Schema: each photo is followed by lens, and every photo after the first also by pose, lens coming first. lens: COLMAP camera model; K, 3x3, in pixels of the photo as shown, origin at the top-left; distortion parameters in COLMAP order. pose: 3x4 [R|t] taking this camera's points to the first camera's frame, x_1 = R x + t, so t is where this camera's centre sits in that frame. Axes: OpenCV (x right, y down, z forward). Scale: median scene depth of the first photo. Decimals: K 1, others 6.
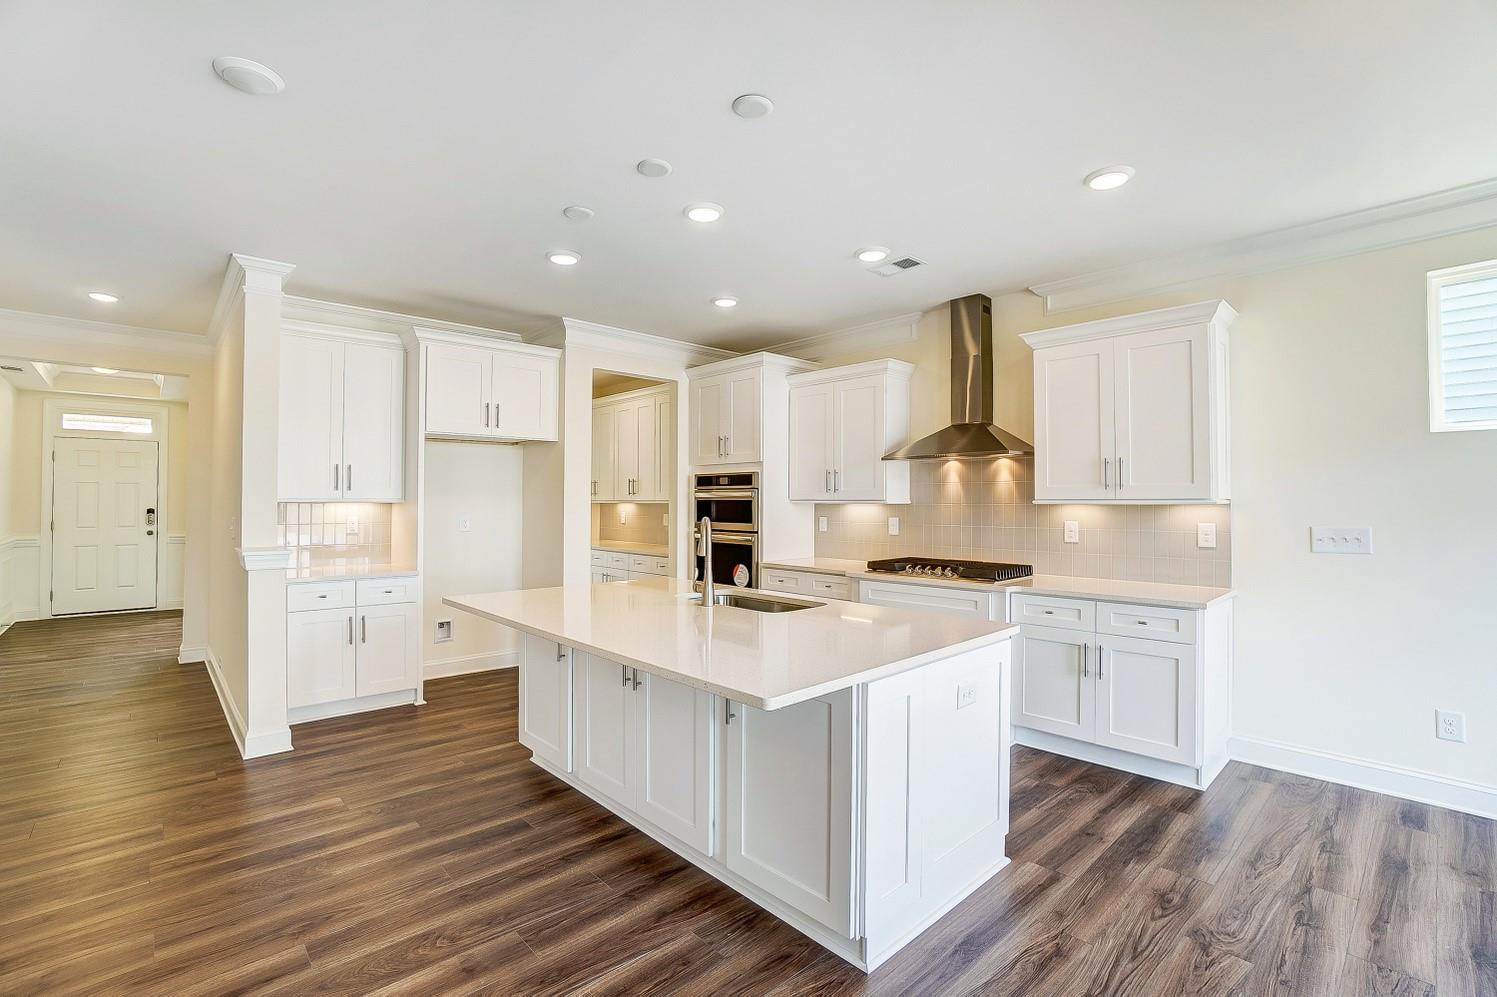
lens RADIAL K [[675.3, 0, 734.7], [0, 675.3, 491.8], [0, 0, 1]] dist [-0.062851, 0.021731]
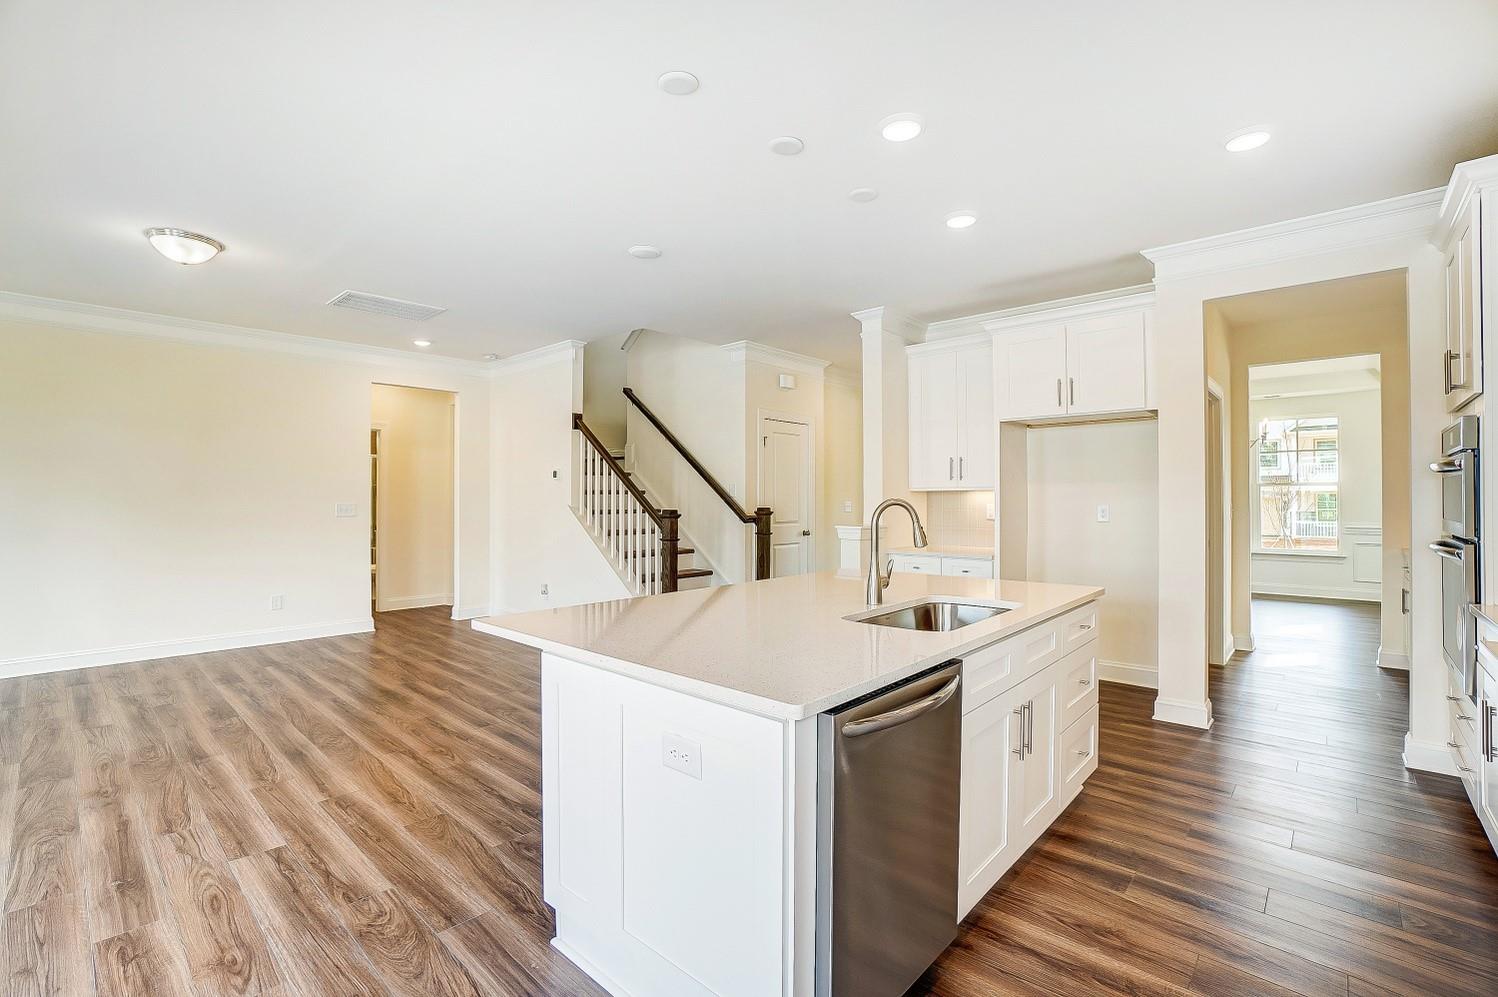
lens RADIAL K [[675.7, 0, 735.2], [0, 675.7, 491.8], [0, 0, 1]] dist [-0.062851, 0.021731]
pose [[0.078457, -0.010402, -0.996863, 0.543407], [0.014900, 0.999846, -0.009260, 0.023632], [0.996806, -0.014127, 0.078600, 0.530221]]
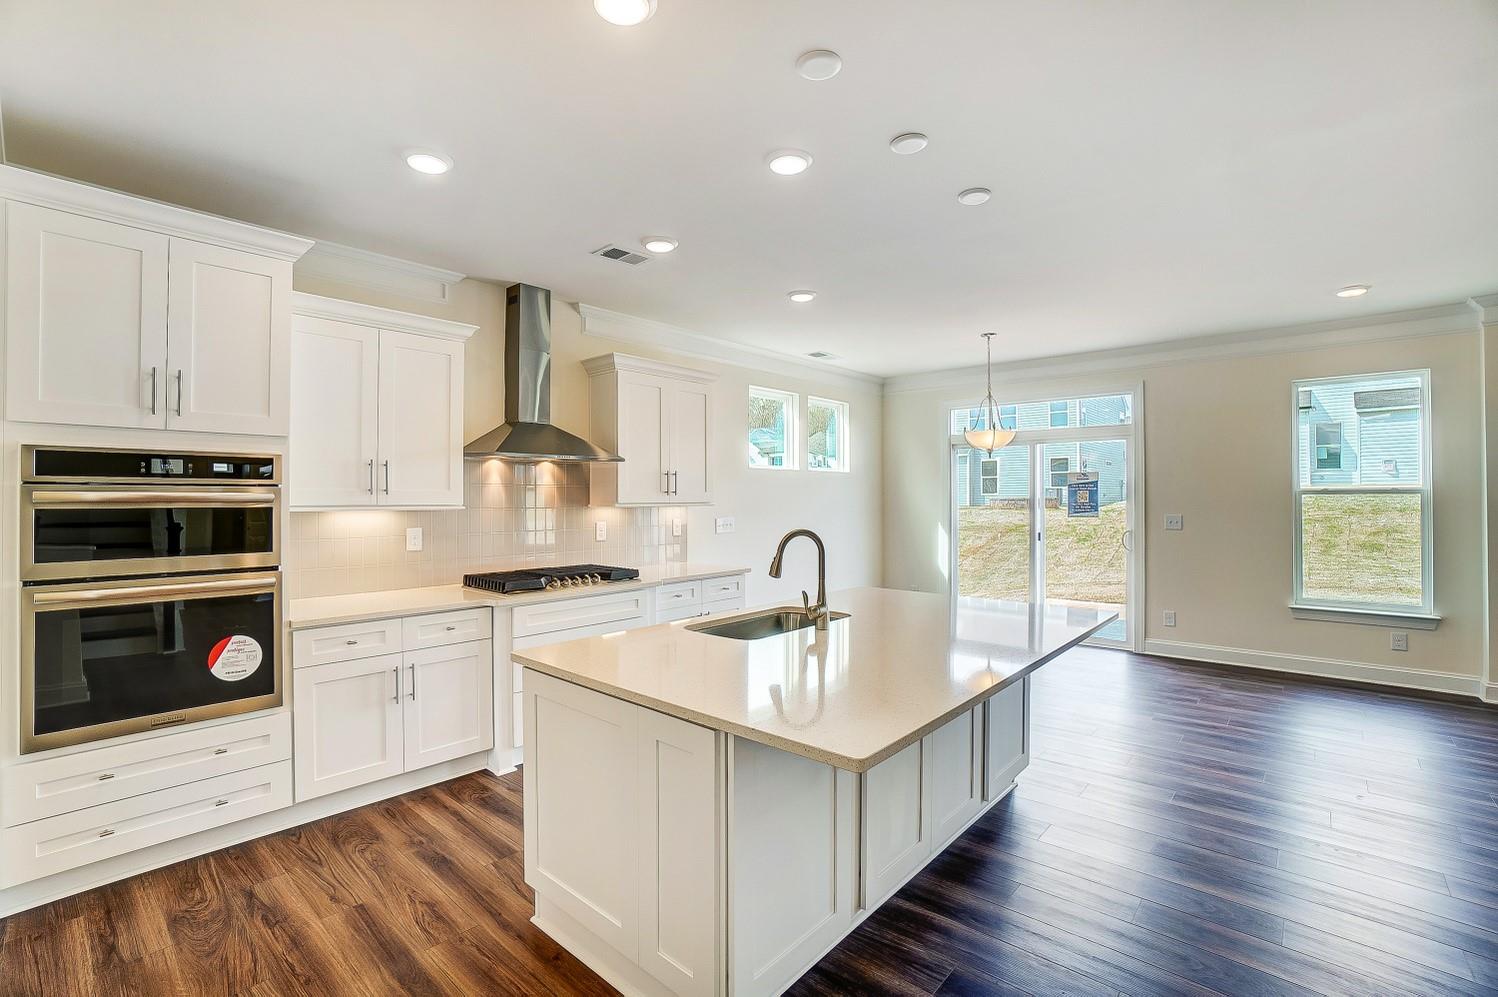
lens RADIAL K [[669.1, 0, 736.4], [0, 669.1, 495.3], [0, 0, 1]] dist [-0.061909, 0.021885]
pose [[-0.095935, 0.002360, 0.995385, -0.627049], [-0.013036, 0.999908, -0.003627, -0.000533], [-0.995302, -0.013324, -0.095896, 0.834500]]
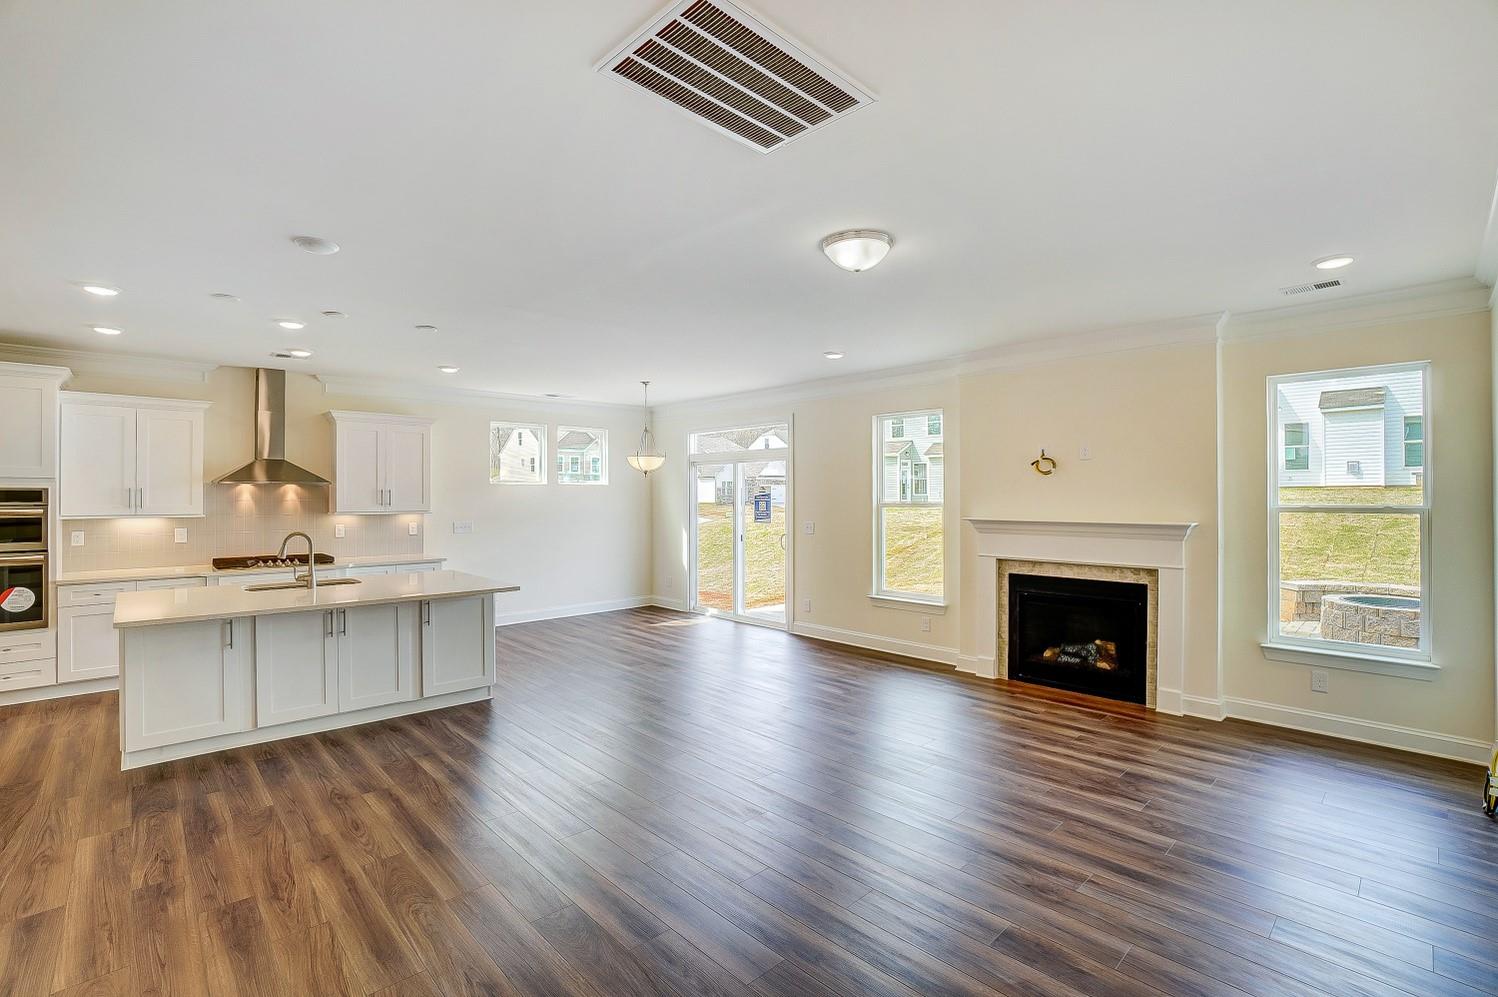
lens RADIAL K [[675.7, 0, 735.2], [0, 675.7, 491.8], [0, 0, 1]] dist [-0.062851, 0.021731]
pose [[-0.006733, 0.003017, 0.999973, -1.092737], [-0.014787, 0.999886, -0.003116, -0.044287], [-0.999868, -0.014808, -0.006688, 0.025928]]
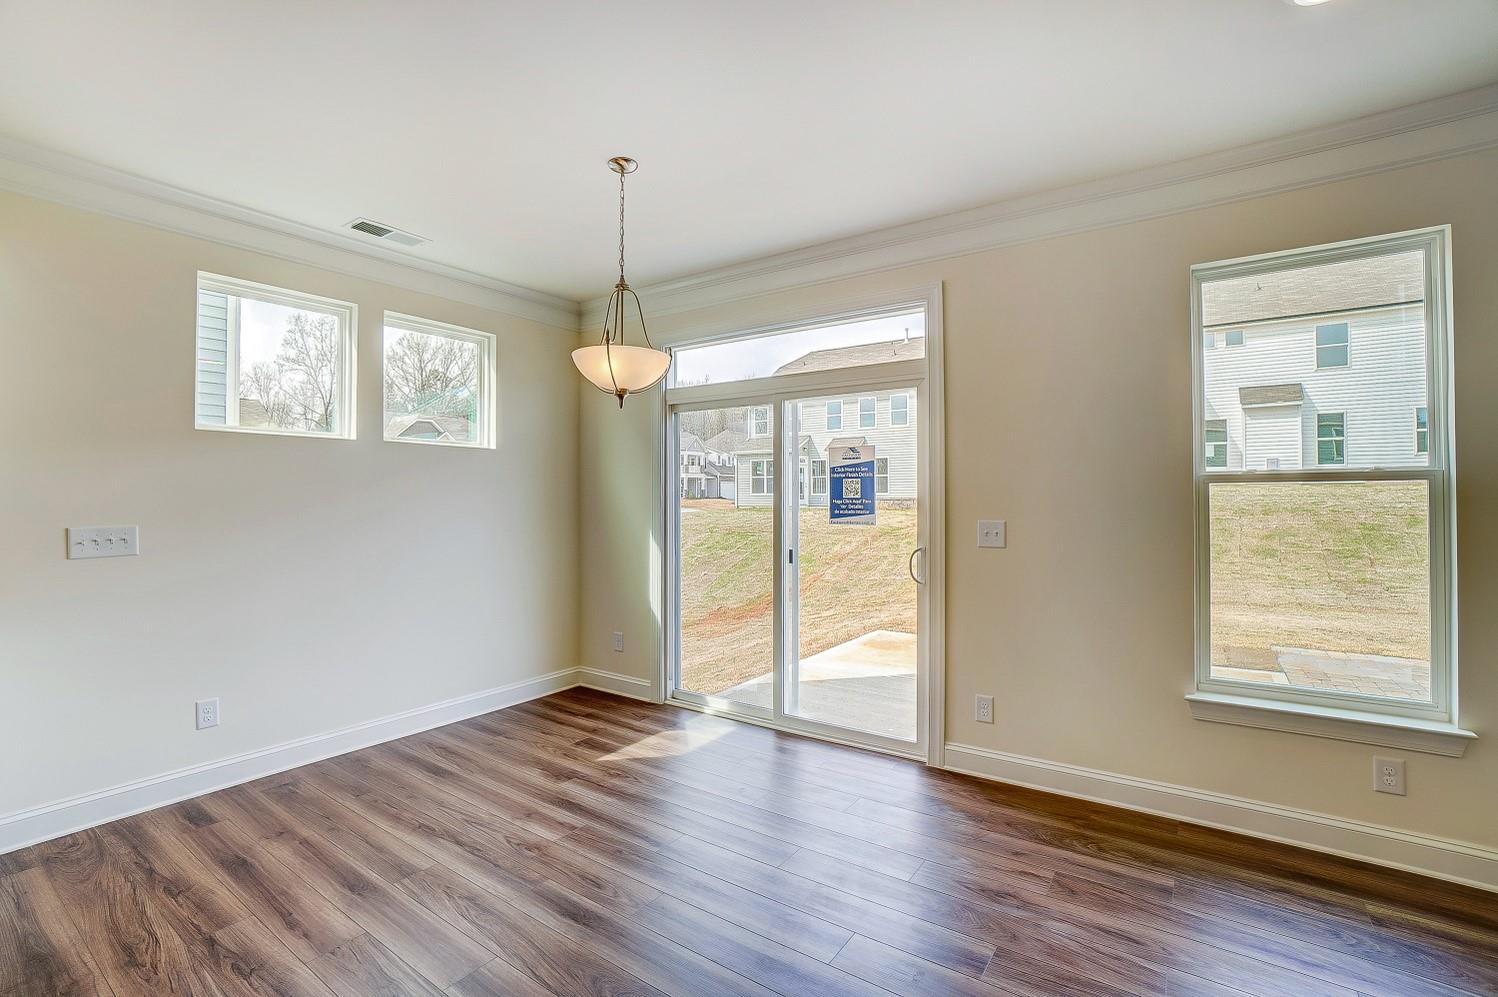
lens RADIAL K [[675.7, 0, 735.2], [0, 675.7, 491.8], [0, 0, 1]] dist [-0.062851, 0.021731]
pose [[-0.211420, 0.007342, 0.977368, -0.065798], [-0.015039, 0.999829, -0.010764, 0.002974], [-0.977280, -0.016974, -0.211273, 0.264101]]
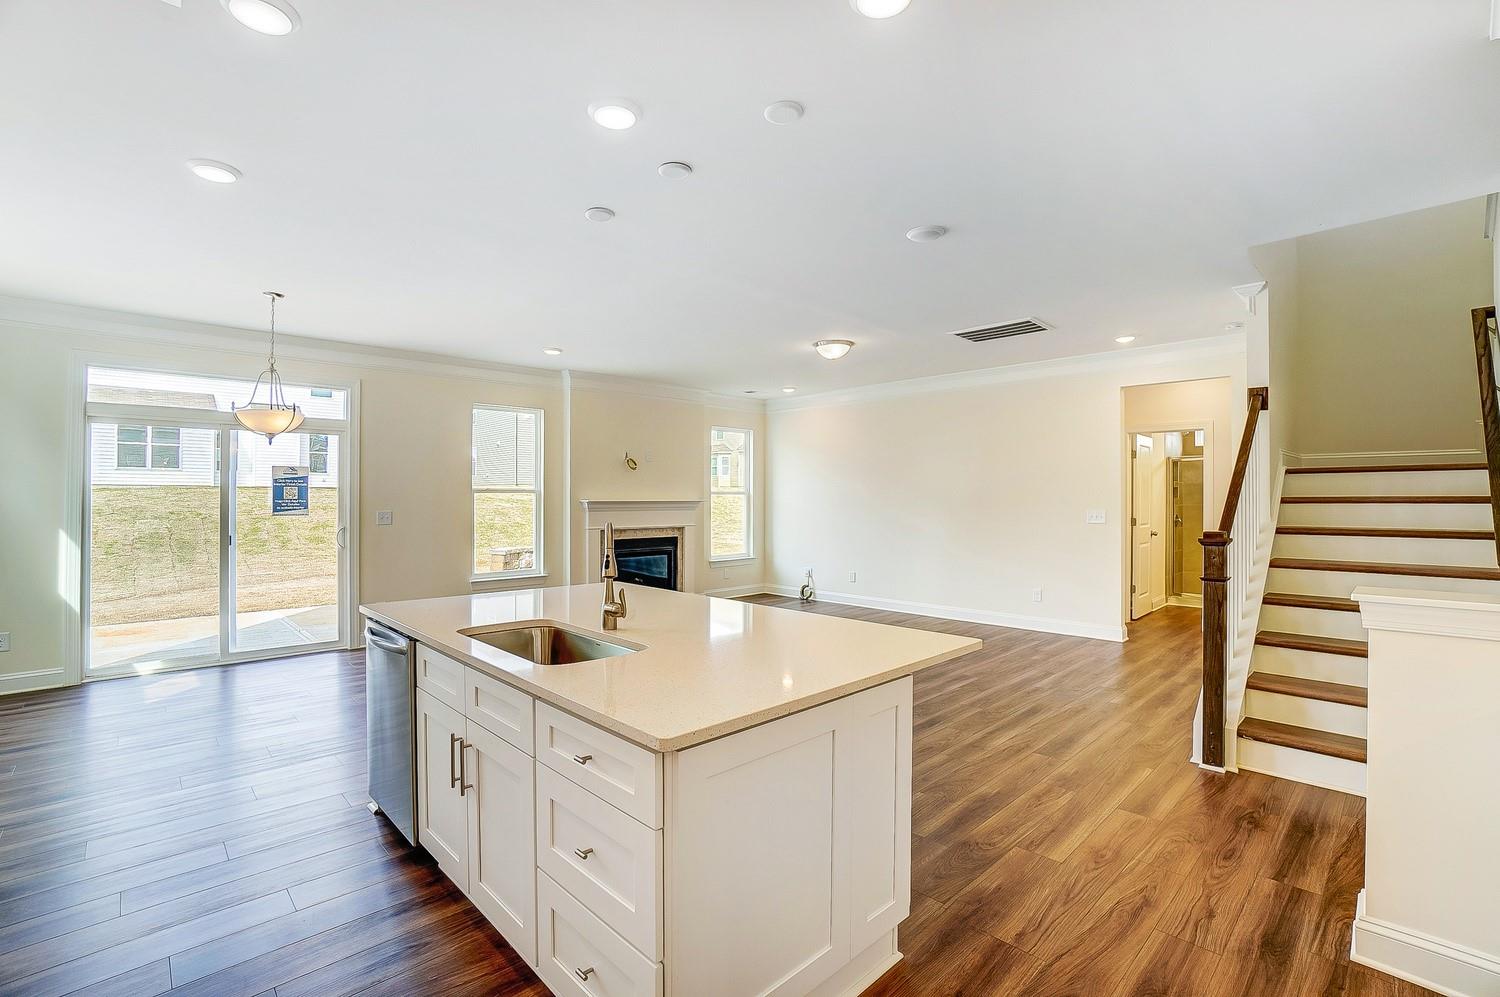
lens RADIAL K [[672.6, 0, 737.5], [0, 672.6, 492.1], [0, 0, 1]] dist [-0.064345, 0.025808]
pose [[-0.999784, -0.002192, -0.020652, -0.125571], [-0.001676, 0.999687, -0.024978, 0.016818], [0.020700, -0.024938, -0.999475, 1.265301]]
